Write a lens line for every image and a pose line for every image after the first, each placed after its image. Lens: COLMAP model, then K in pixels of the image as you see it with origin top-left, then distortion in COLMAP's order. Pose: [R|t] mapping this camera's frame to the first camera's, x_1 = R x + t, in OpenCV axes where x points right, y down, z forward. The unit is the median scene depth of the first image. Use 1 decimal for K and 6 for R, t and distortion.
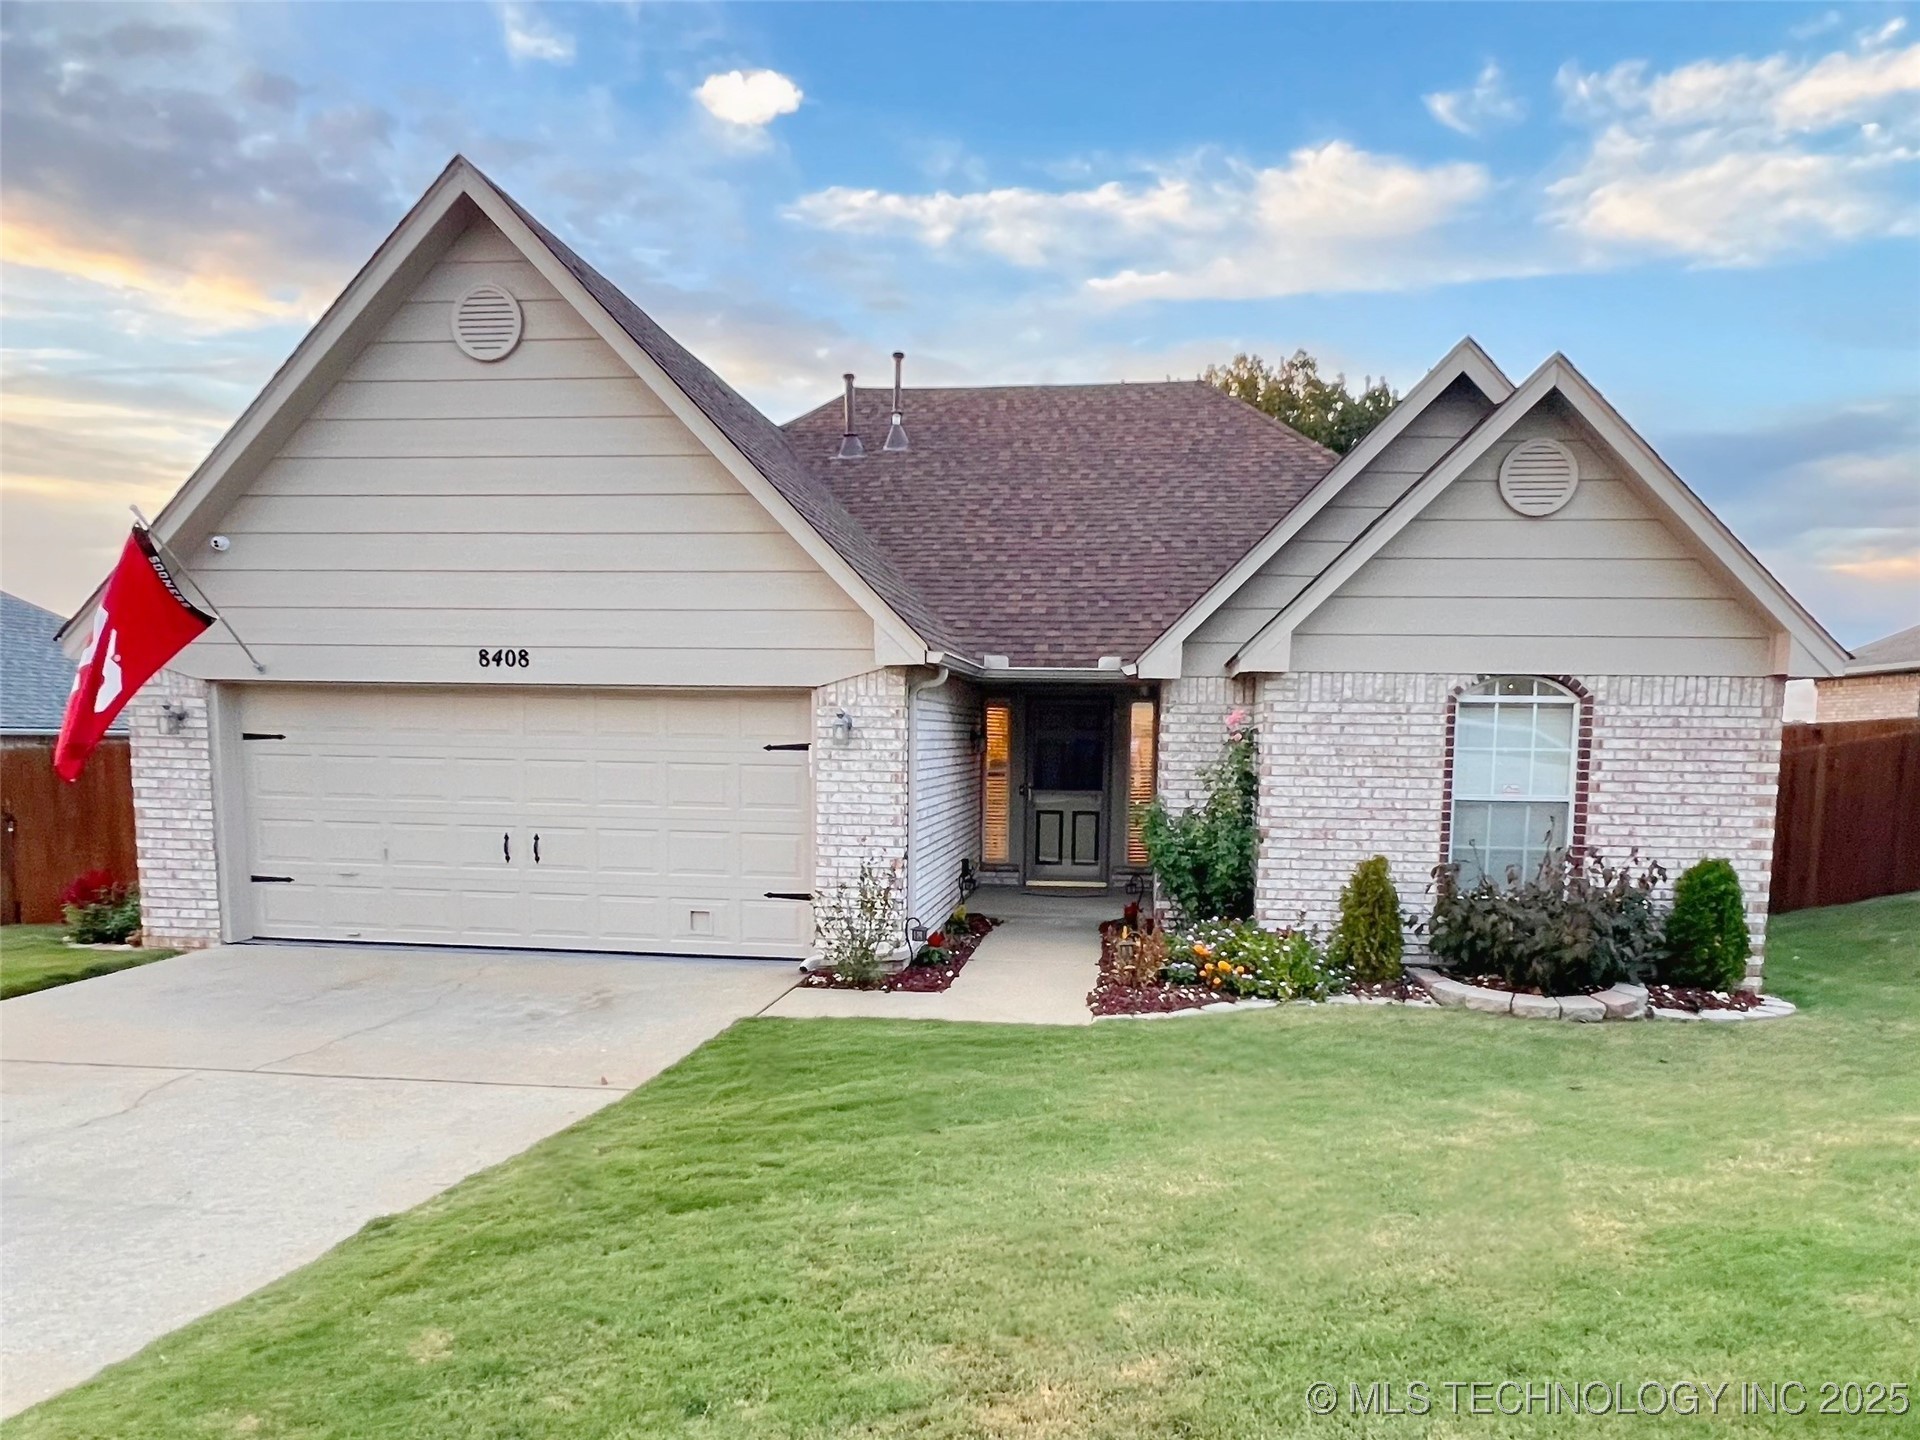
lens RADIAL K [[1093.2, 0, 1020.8], [0, 1093.2, 862.0], [0, 0, 1]] dist [0.009475, -0.012896]
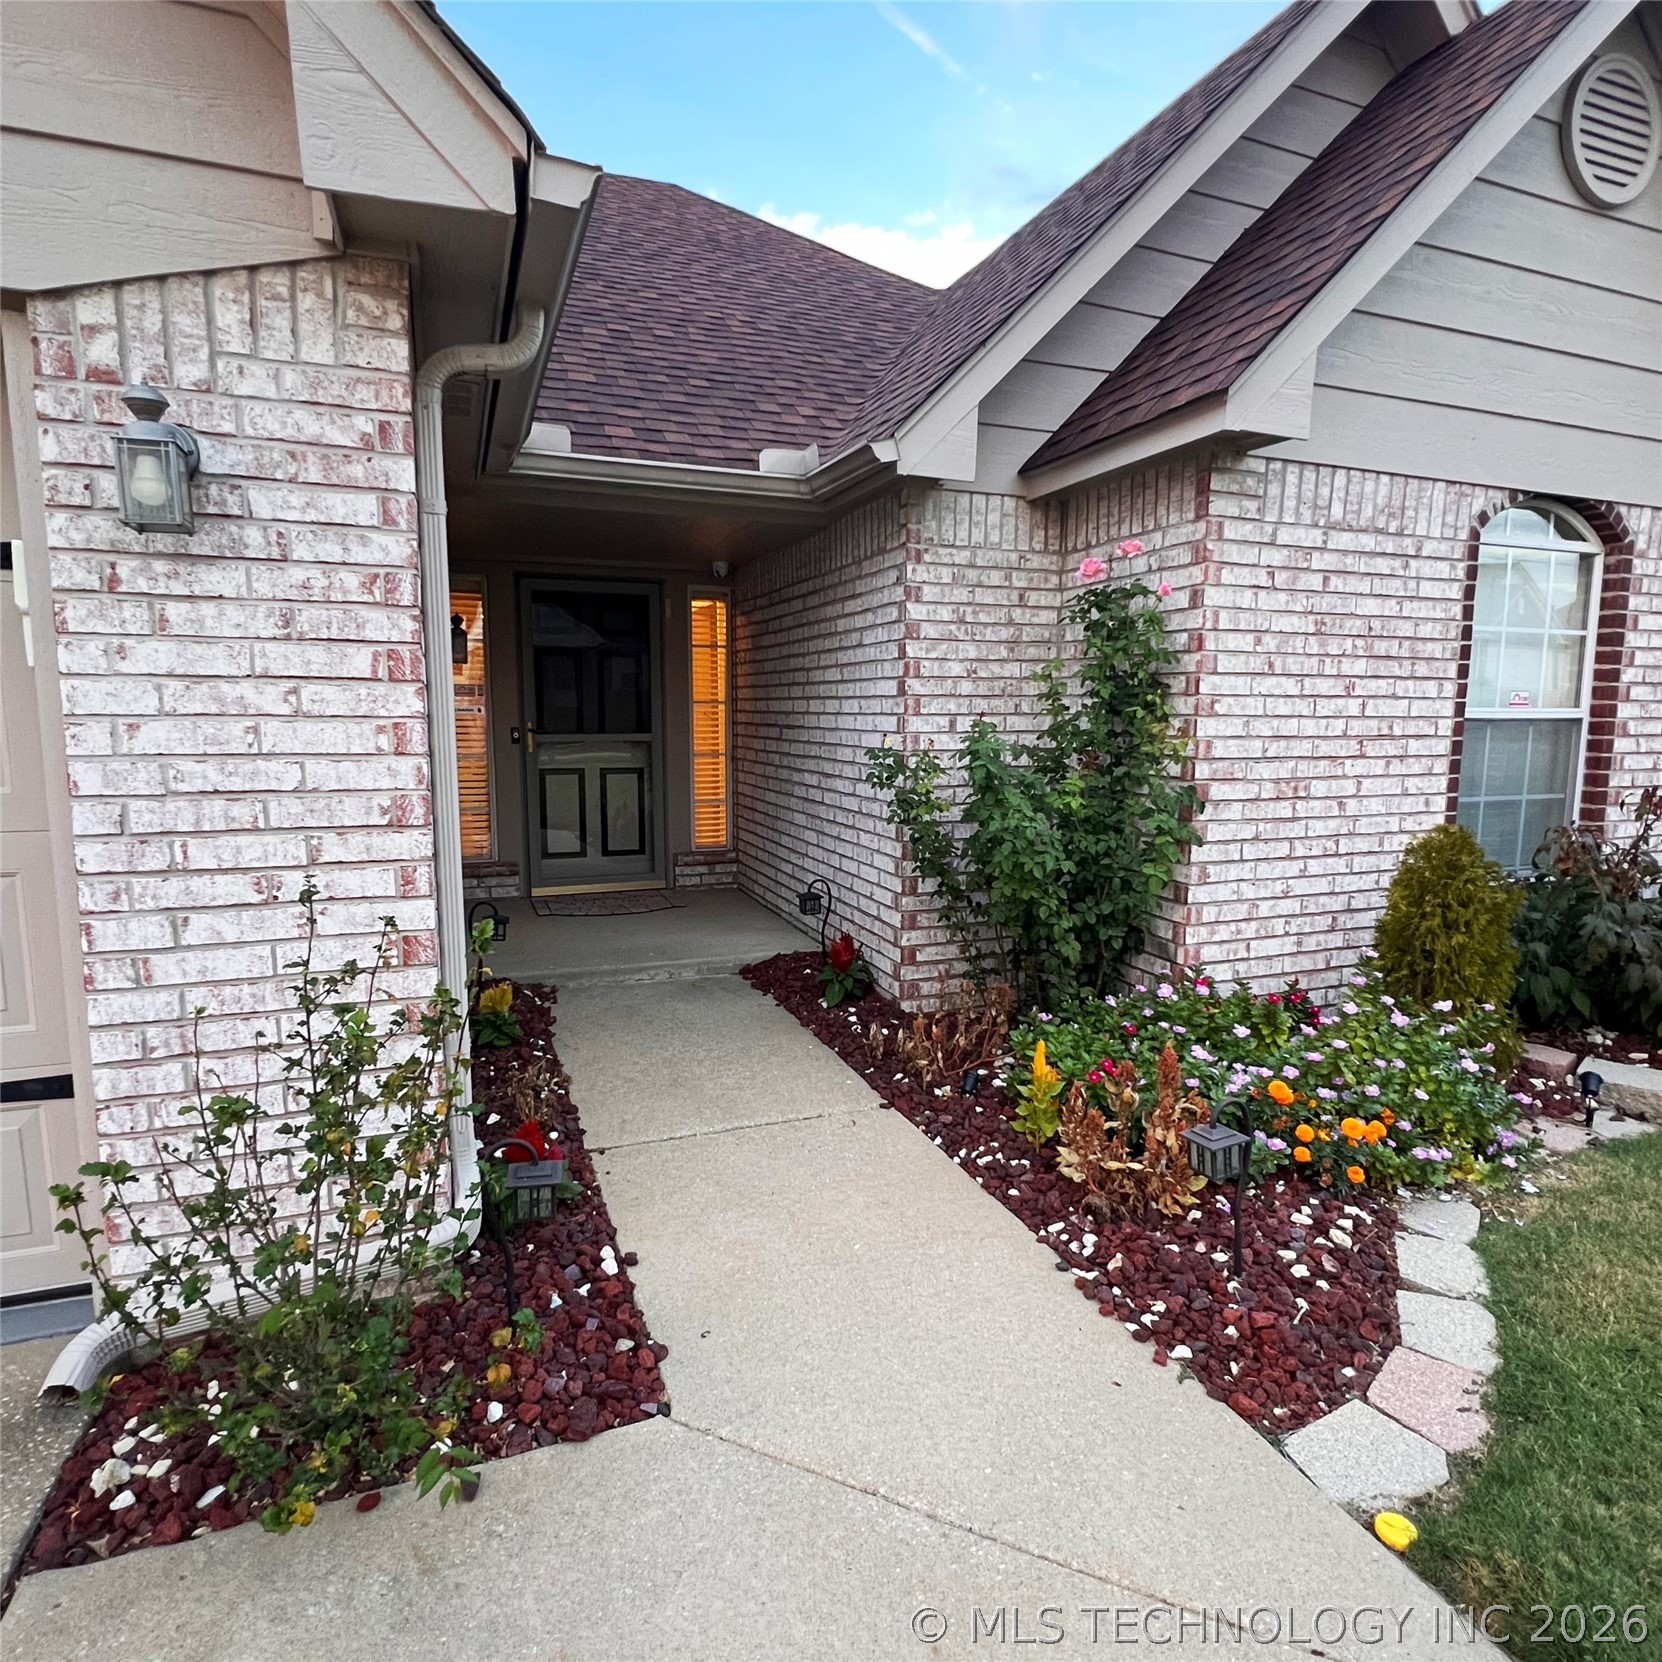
lens RADIAL K [[972.9, 0, 826.4], [0, 972.9, 842.9], [0, 0, 1]] dist [0.004847, -0.002355]
pose [[0.895460, -0.069773, 0.439640, -0.124888], [0.056479, 0.997466, 0.043266, -0.032955], [-0.441544, -0.013912, 0.897132, 0.695595]]
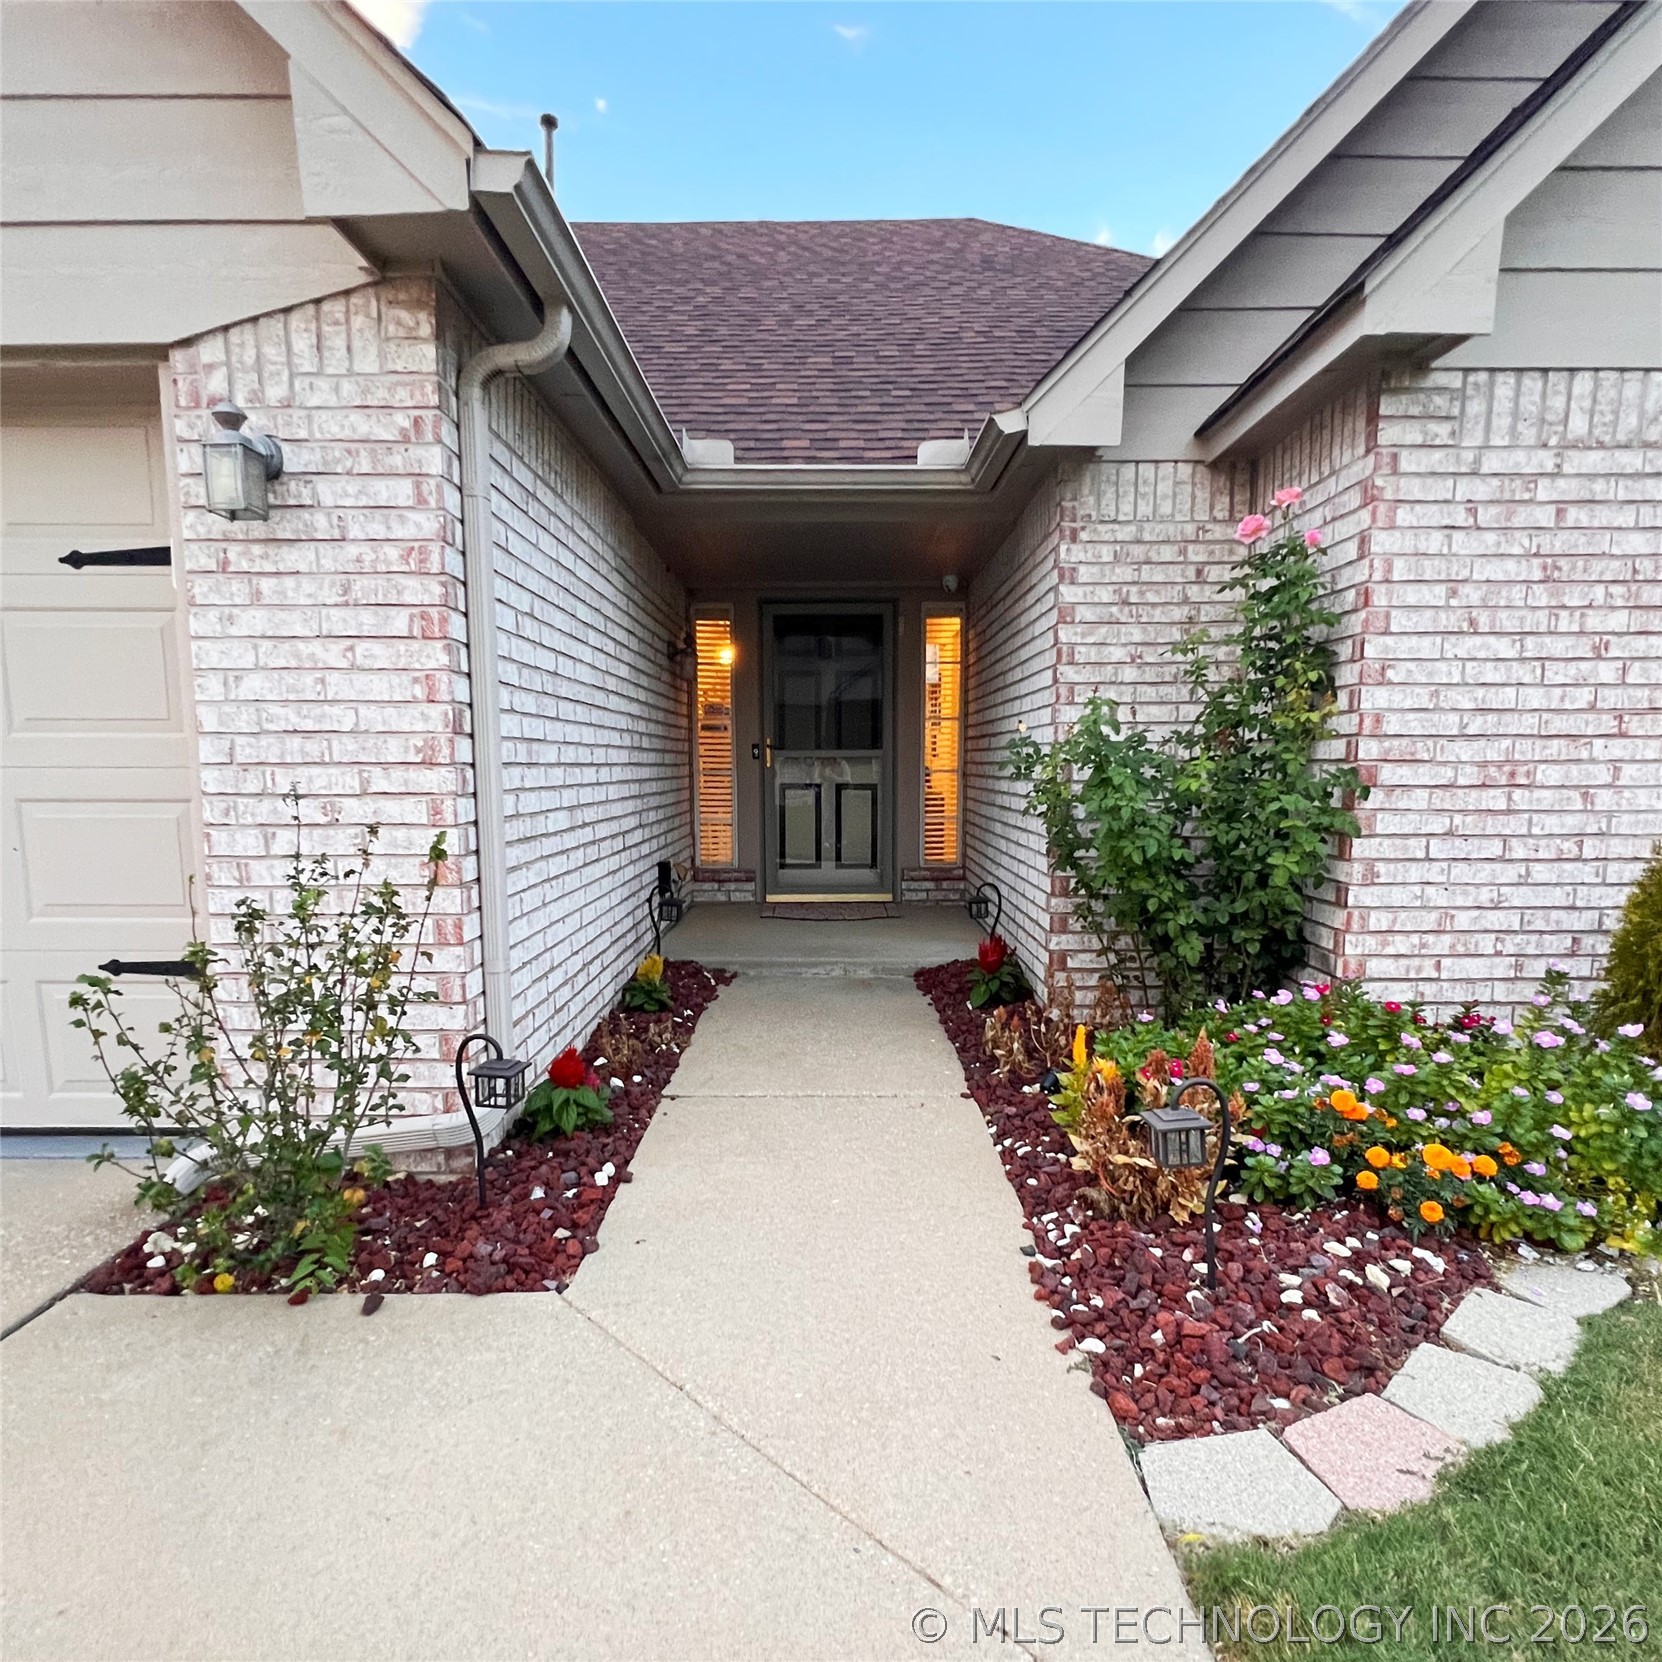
lens RADIAL K [[972.9, 0, 834.0], [0, 972.9, 885.8], [0, 0, 1]] dist [0.004847, -0.002355]
pose [[0.994569, -0.028959, 0.099969, -0.018562], [0.027191, 0.999450, 0.018998, 0.003082], [-0.100464, -0.016176, 0.994809, 0.663426]]
